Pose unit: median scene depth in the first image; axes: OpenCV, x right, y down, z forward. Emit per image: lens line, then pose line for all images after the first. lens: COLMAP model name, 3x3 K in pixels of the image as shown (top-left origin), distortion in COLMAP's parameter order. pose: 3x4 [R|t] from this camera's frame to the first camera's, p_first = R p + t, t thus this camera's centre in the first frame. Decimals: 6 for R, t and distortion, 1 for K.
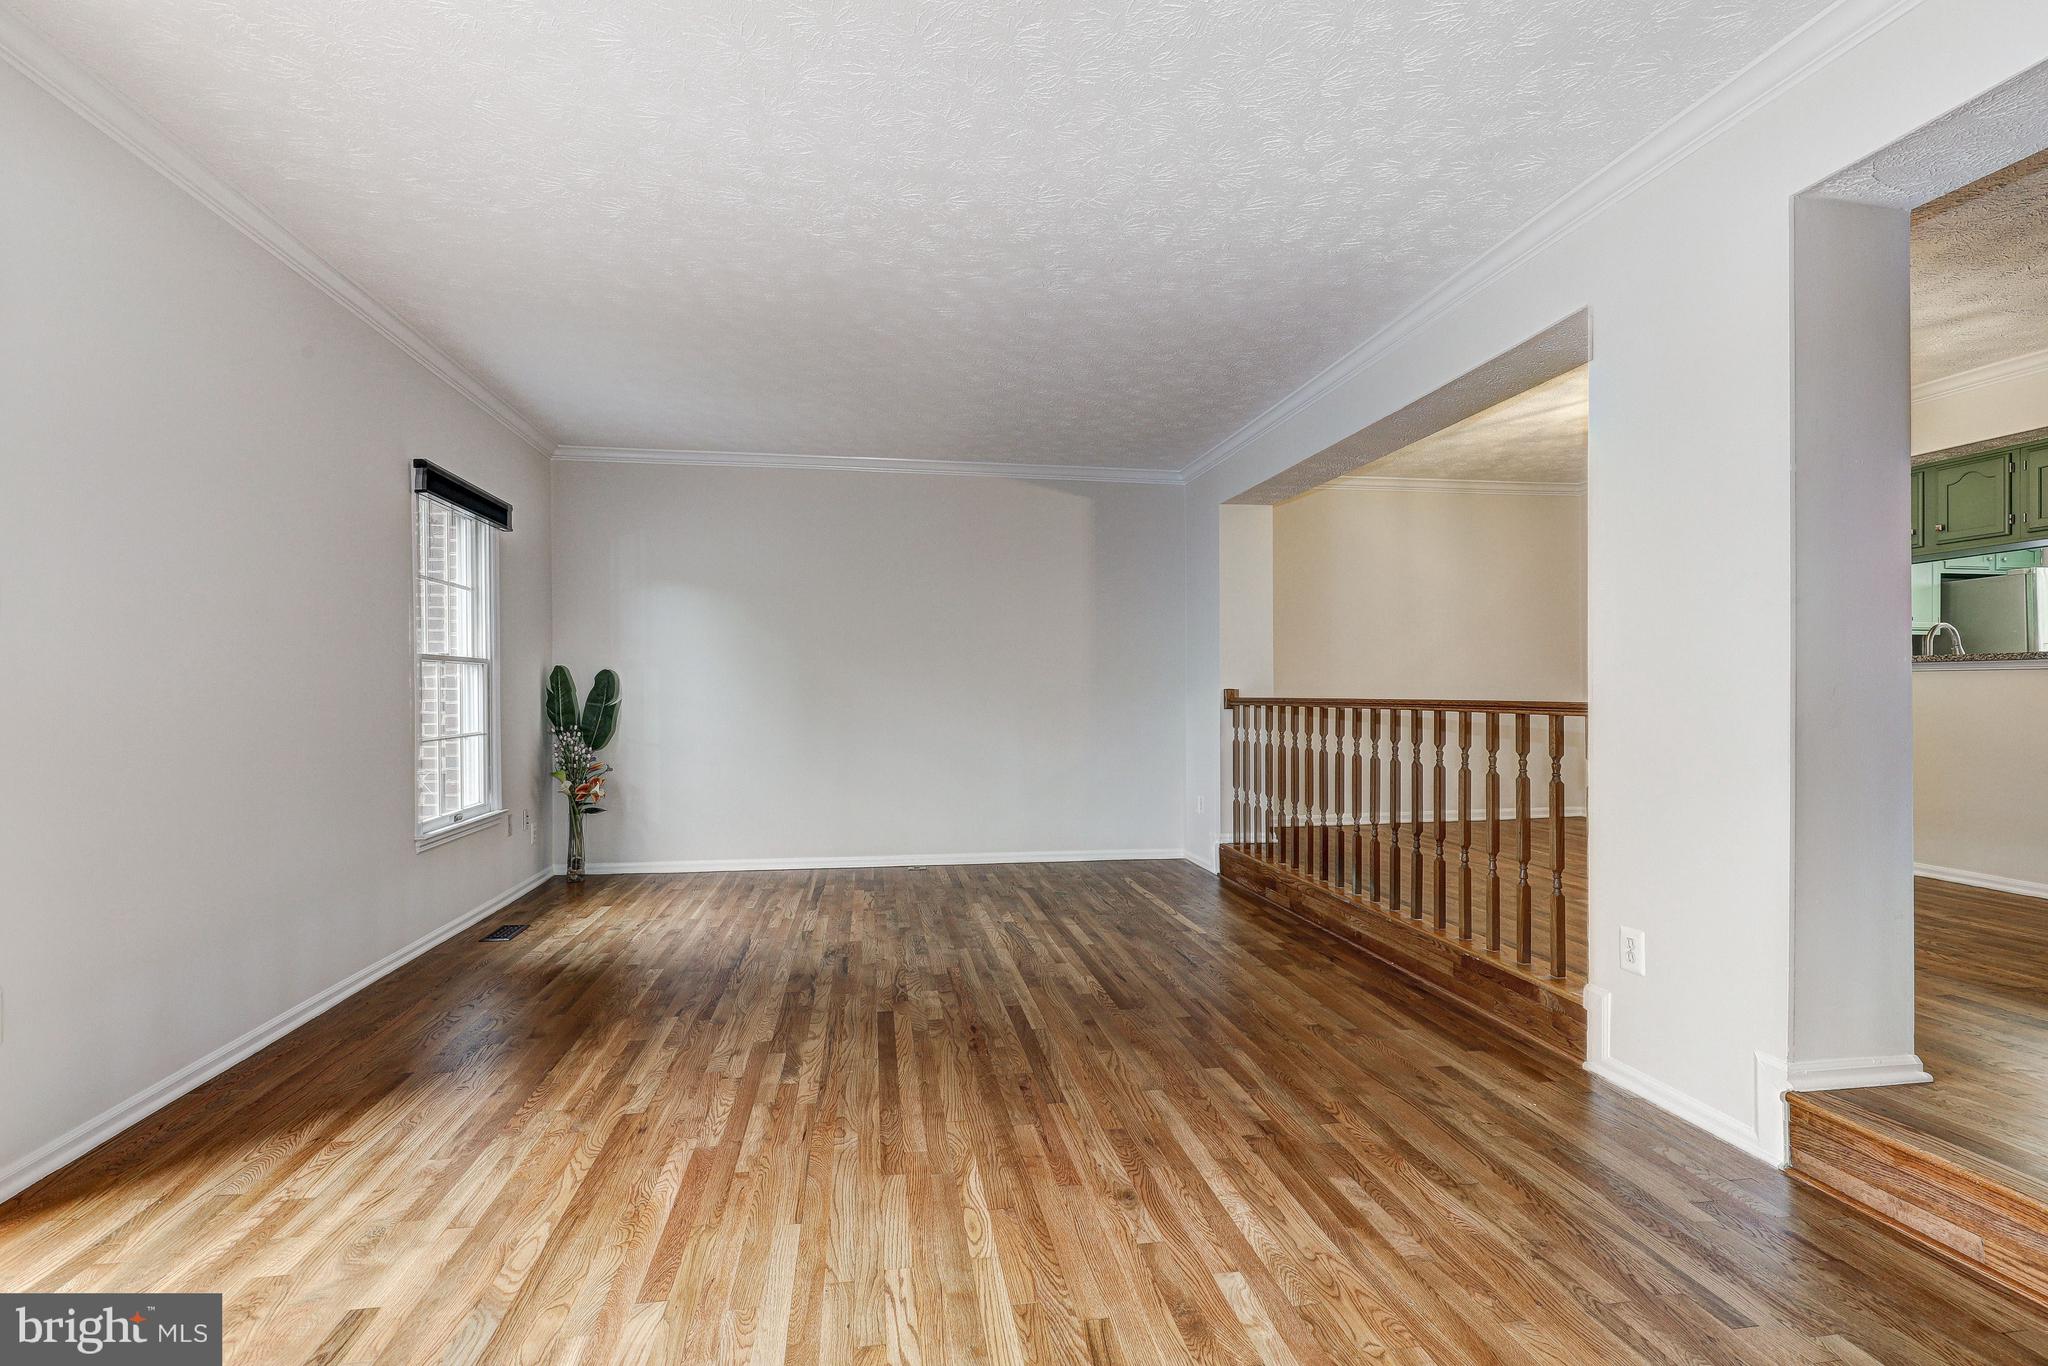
lens RADIAL K [[923.3, 0, 1017.1], [0, 923.3, 689.7], [0, 0, 1]] dist [0.005655, -0.001713]
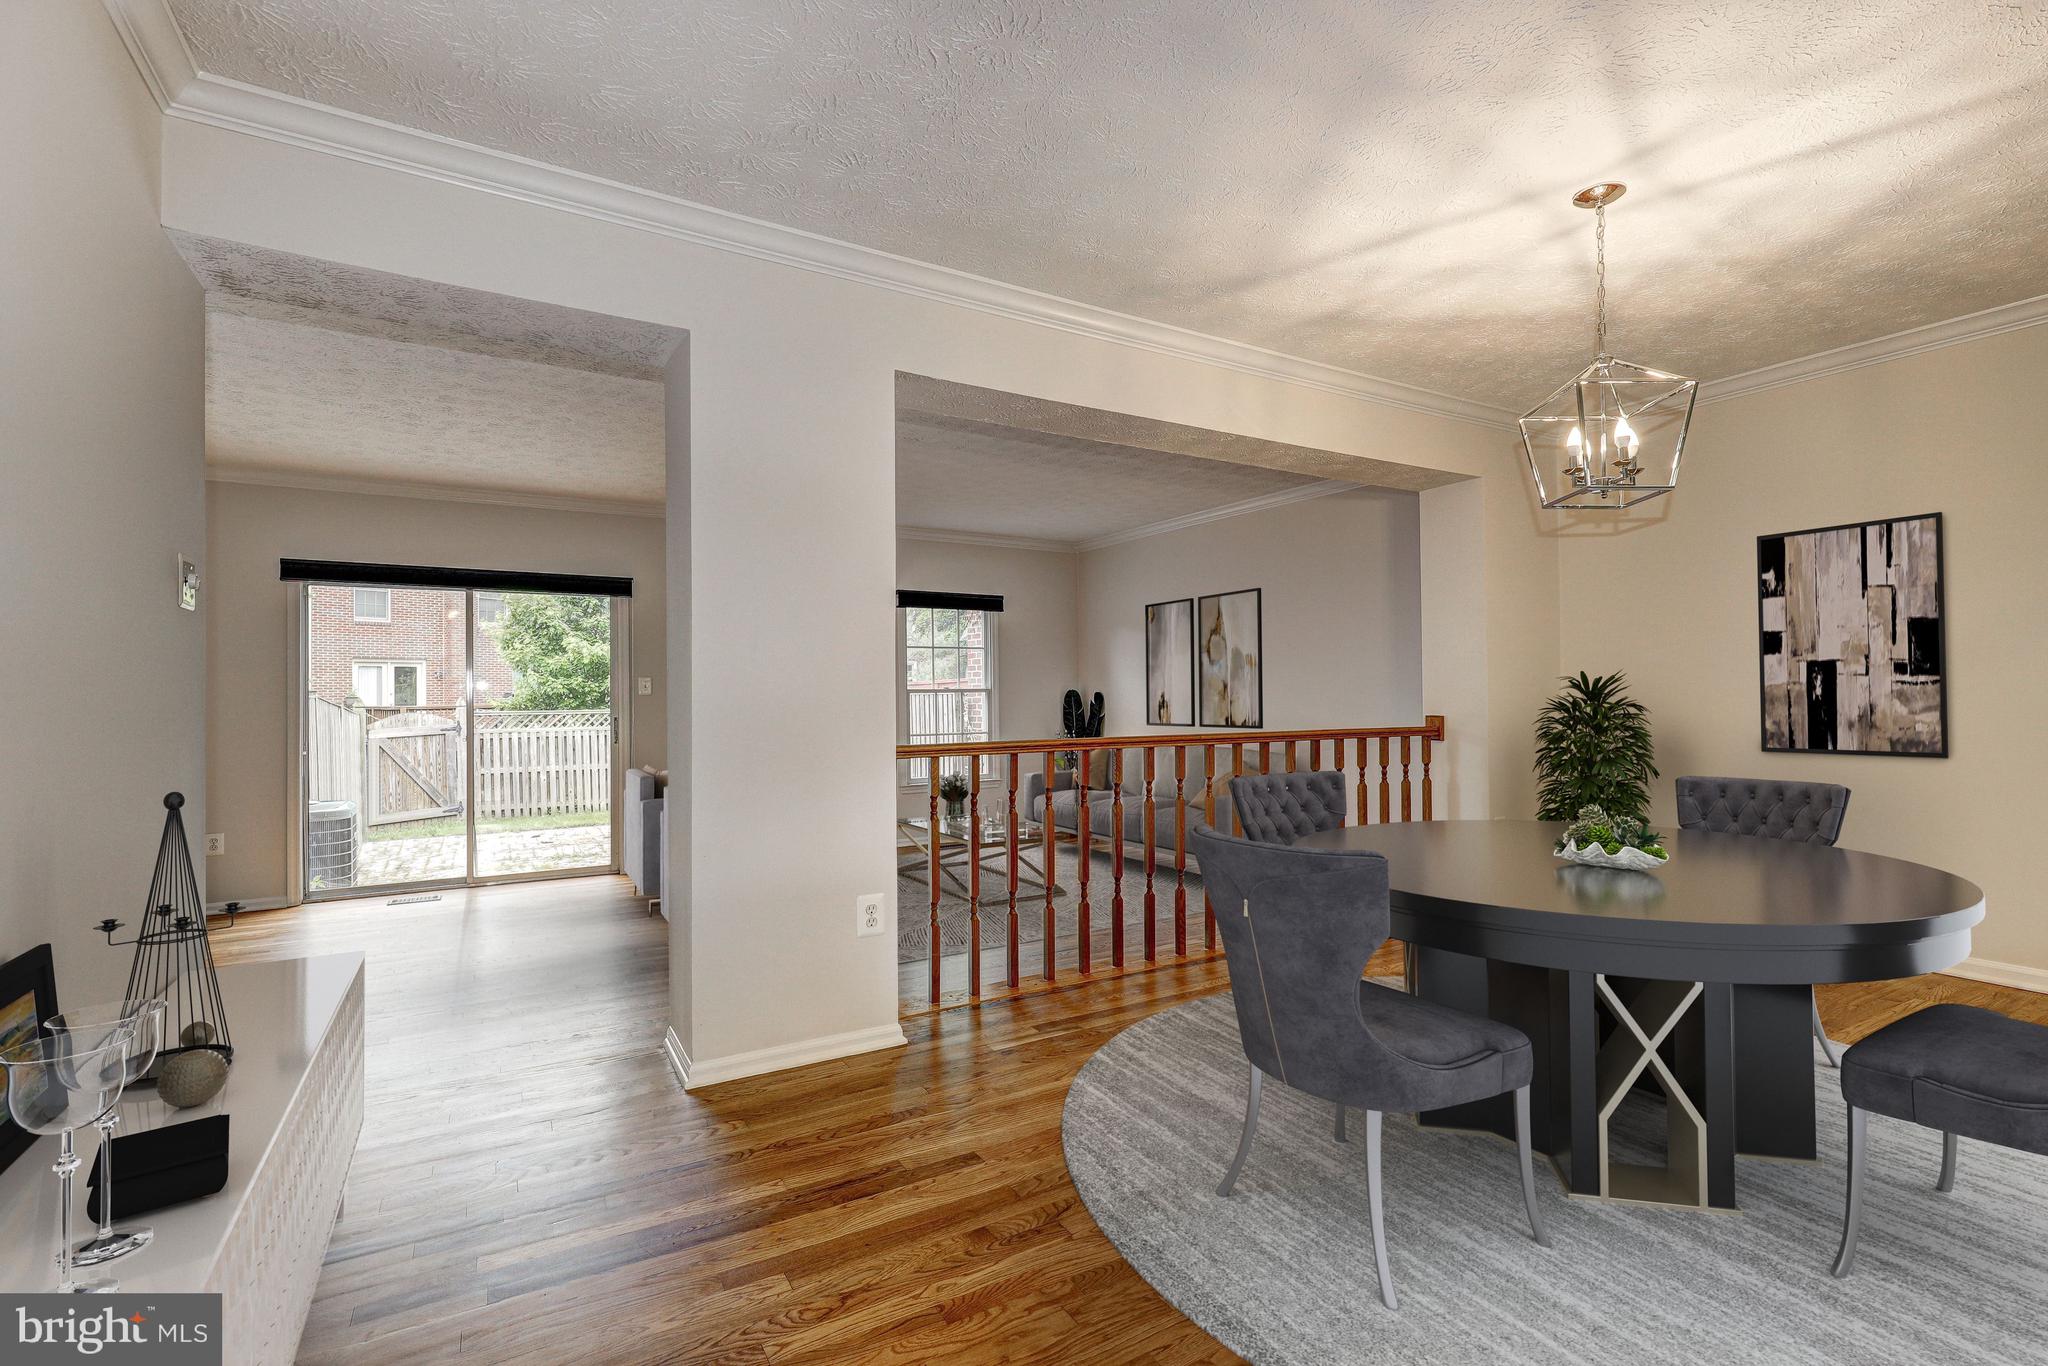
lens RADIAL K [[923.3, 0, 1025.6], [0, 923.3, 686.0], [0, 0, 1]] dist [0.005655, -0.001713]
pose [[0.362787, -0.006707, -0.931848, 1.526388], [0.009806, 0.999946, -0.003380, -0.045169], [0.931820, -0.007911, 0.362833, 0.635476]]
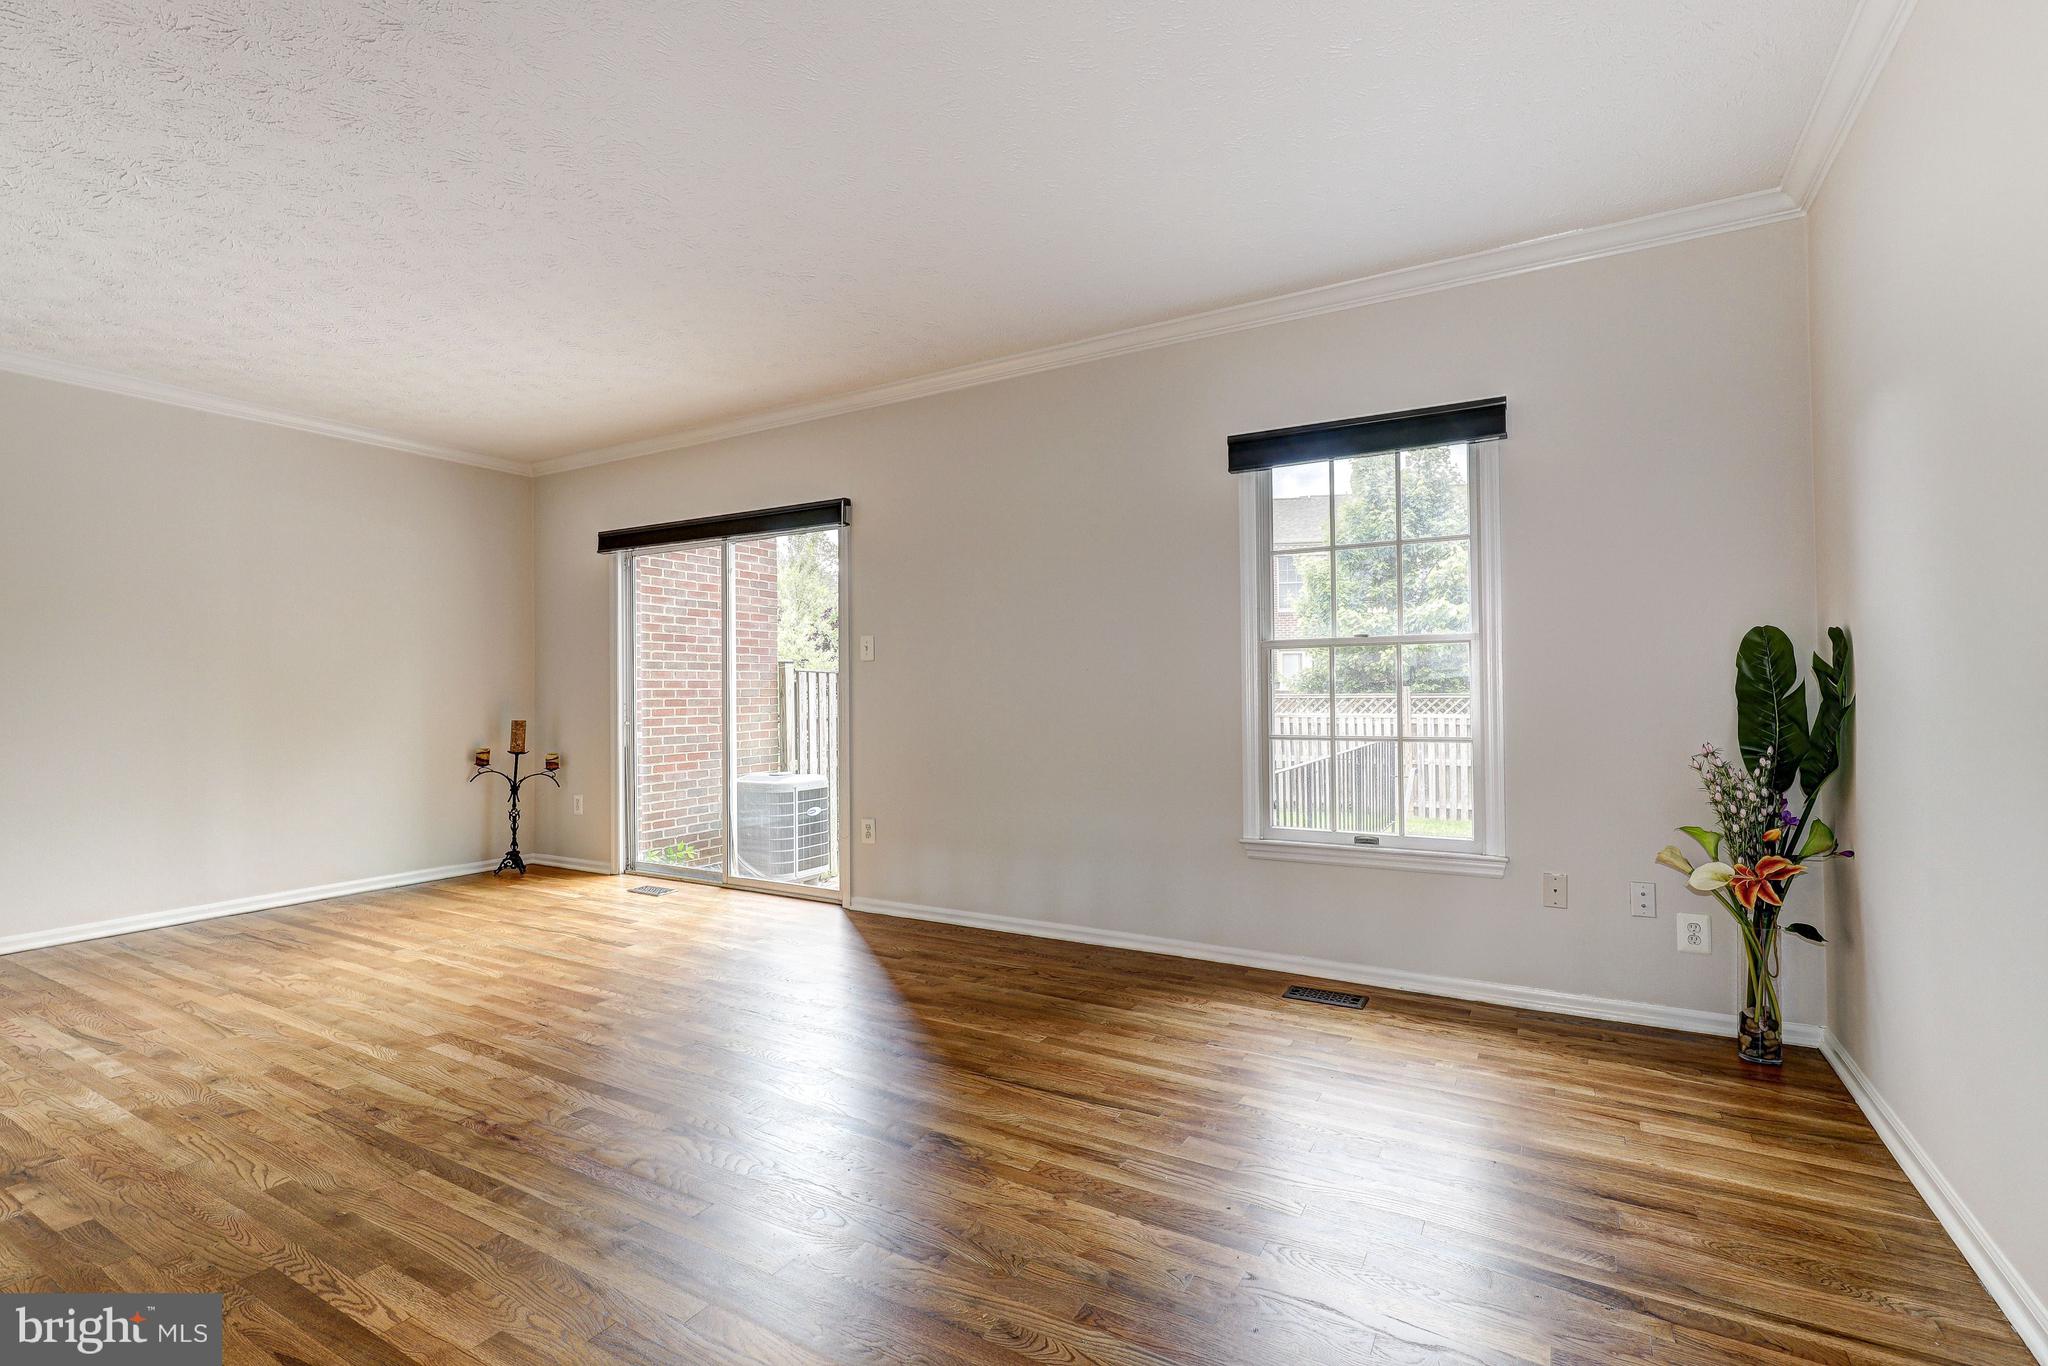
lens RADIAL K [[923.3, 0, 1027.0], [0, 923.3, 690.5], [0, 0, 1]] dist [0.005655, -0.001713]
pose [[-0.632778, 0.008265, -0.774289, 0.253573], [0.012671, 0.999920, 0.000318, 0.009799], [0.774229, -0.009610, -0.632832, 1.713619]]
